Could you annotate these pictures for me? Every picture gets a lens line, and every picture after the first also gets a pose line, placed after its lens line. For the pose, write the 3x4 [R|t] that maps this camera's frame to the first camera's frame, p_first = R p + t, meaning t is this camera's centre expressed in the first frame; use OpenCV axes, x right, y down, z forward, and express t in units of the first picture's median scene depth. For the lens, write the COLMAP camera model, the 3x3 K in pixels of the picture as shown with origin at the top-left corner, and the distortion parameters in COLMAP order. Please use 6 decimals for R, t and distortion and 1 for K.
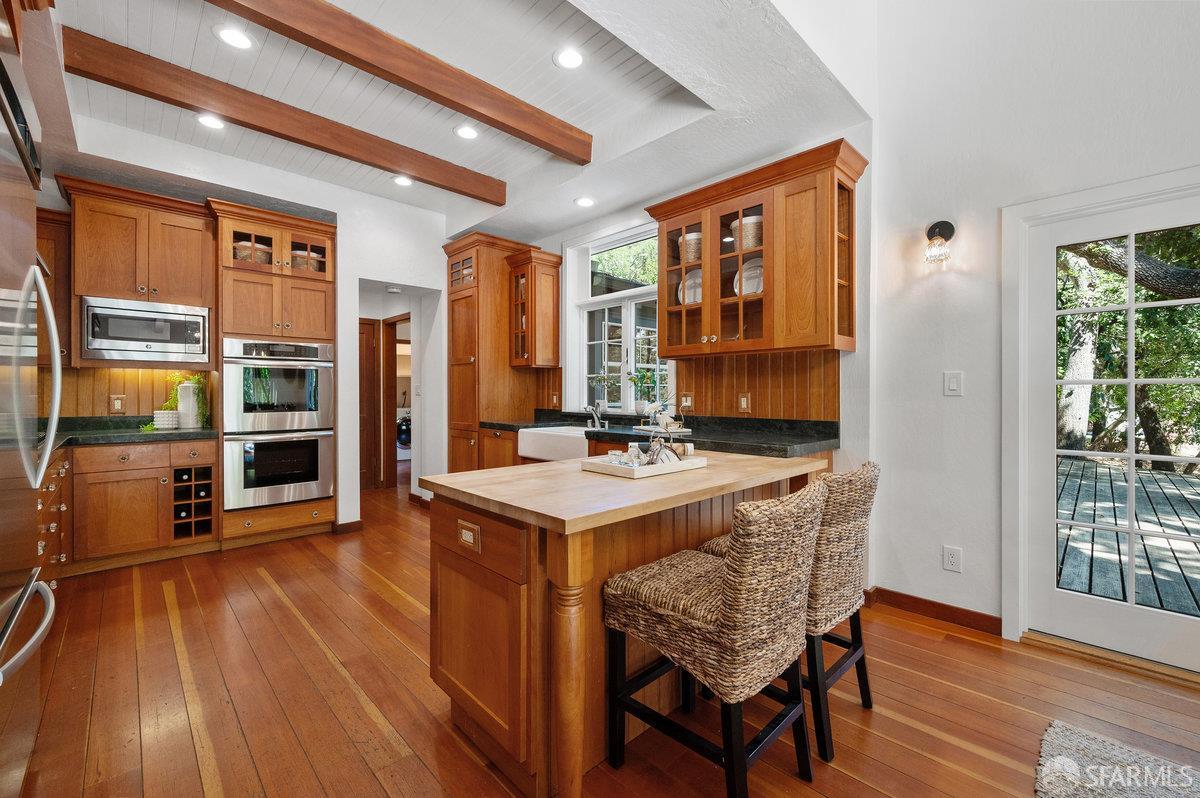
lens RADIAL K [[490.7, 0, 606.6], [0, 490.7, 396.1], [0, 0, 1]] dist [-0.010741, 0.000246]
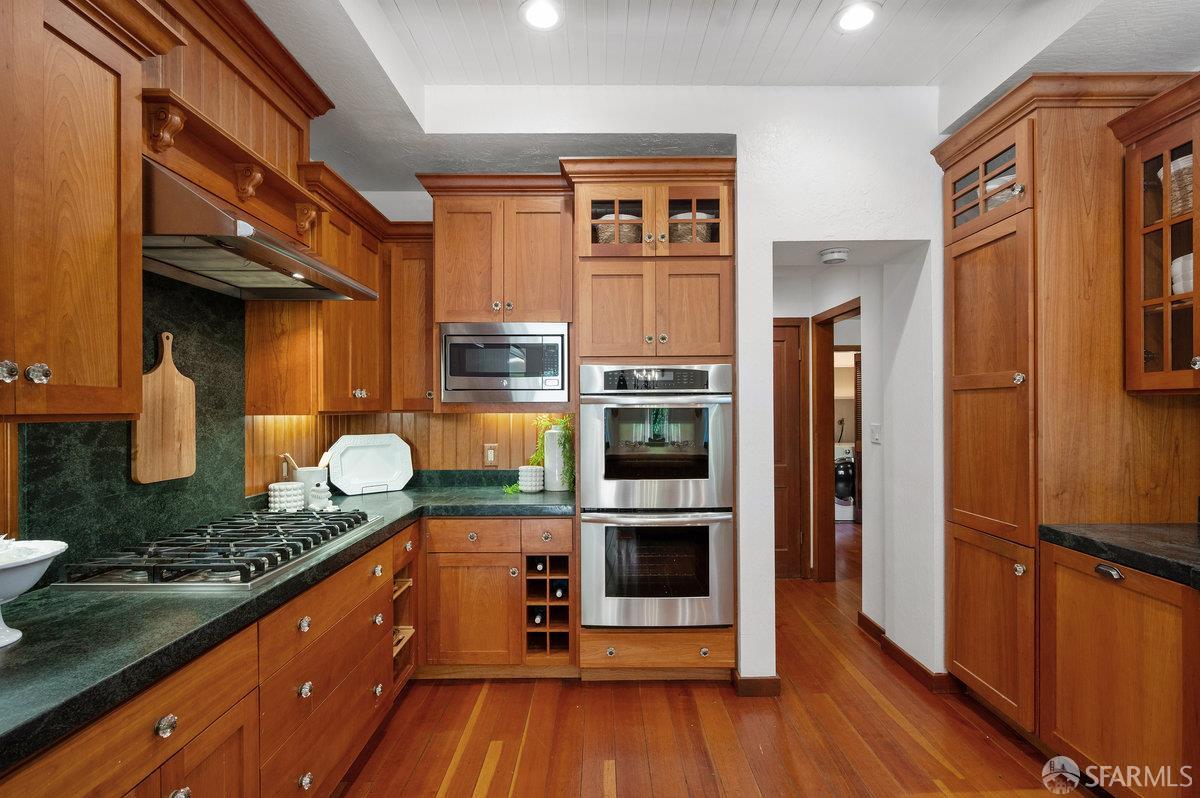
lens RADIAL K [[544.8, 0, 606.2], [0, 544.8, 405.1], [0, 0, 1]] dist [-0.001176, 0.000005]
pose [[0.707408, -0.002582, -0.706801, -0.212543], [0.000014, 0.999993, -0.003638, -0.055674], [0.706805, 0.002564, 0.707404, 0.447484]]
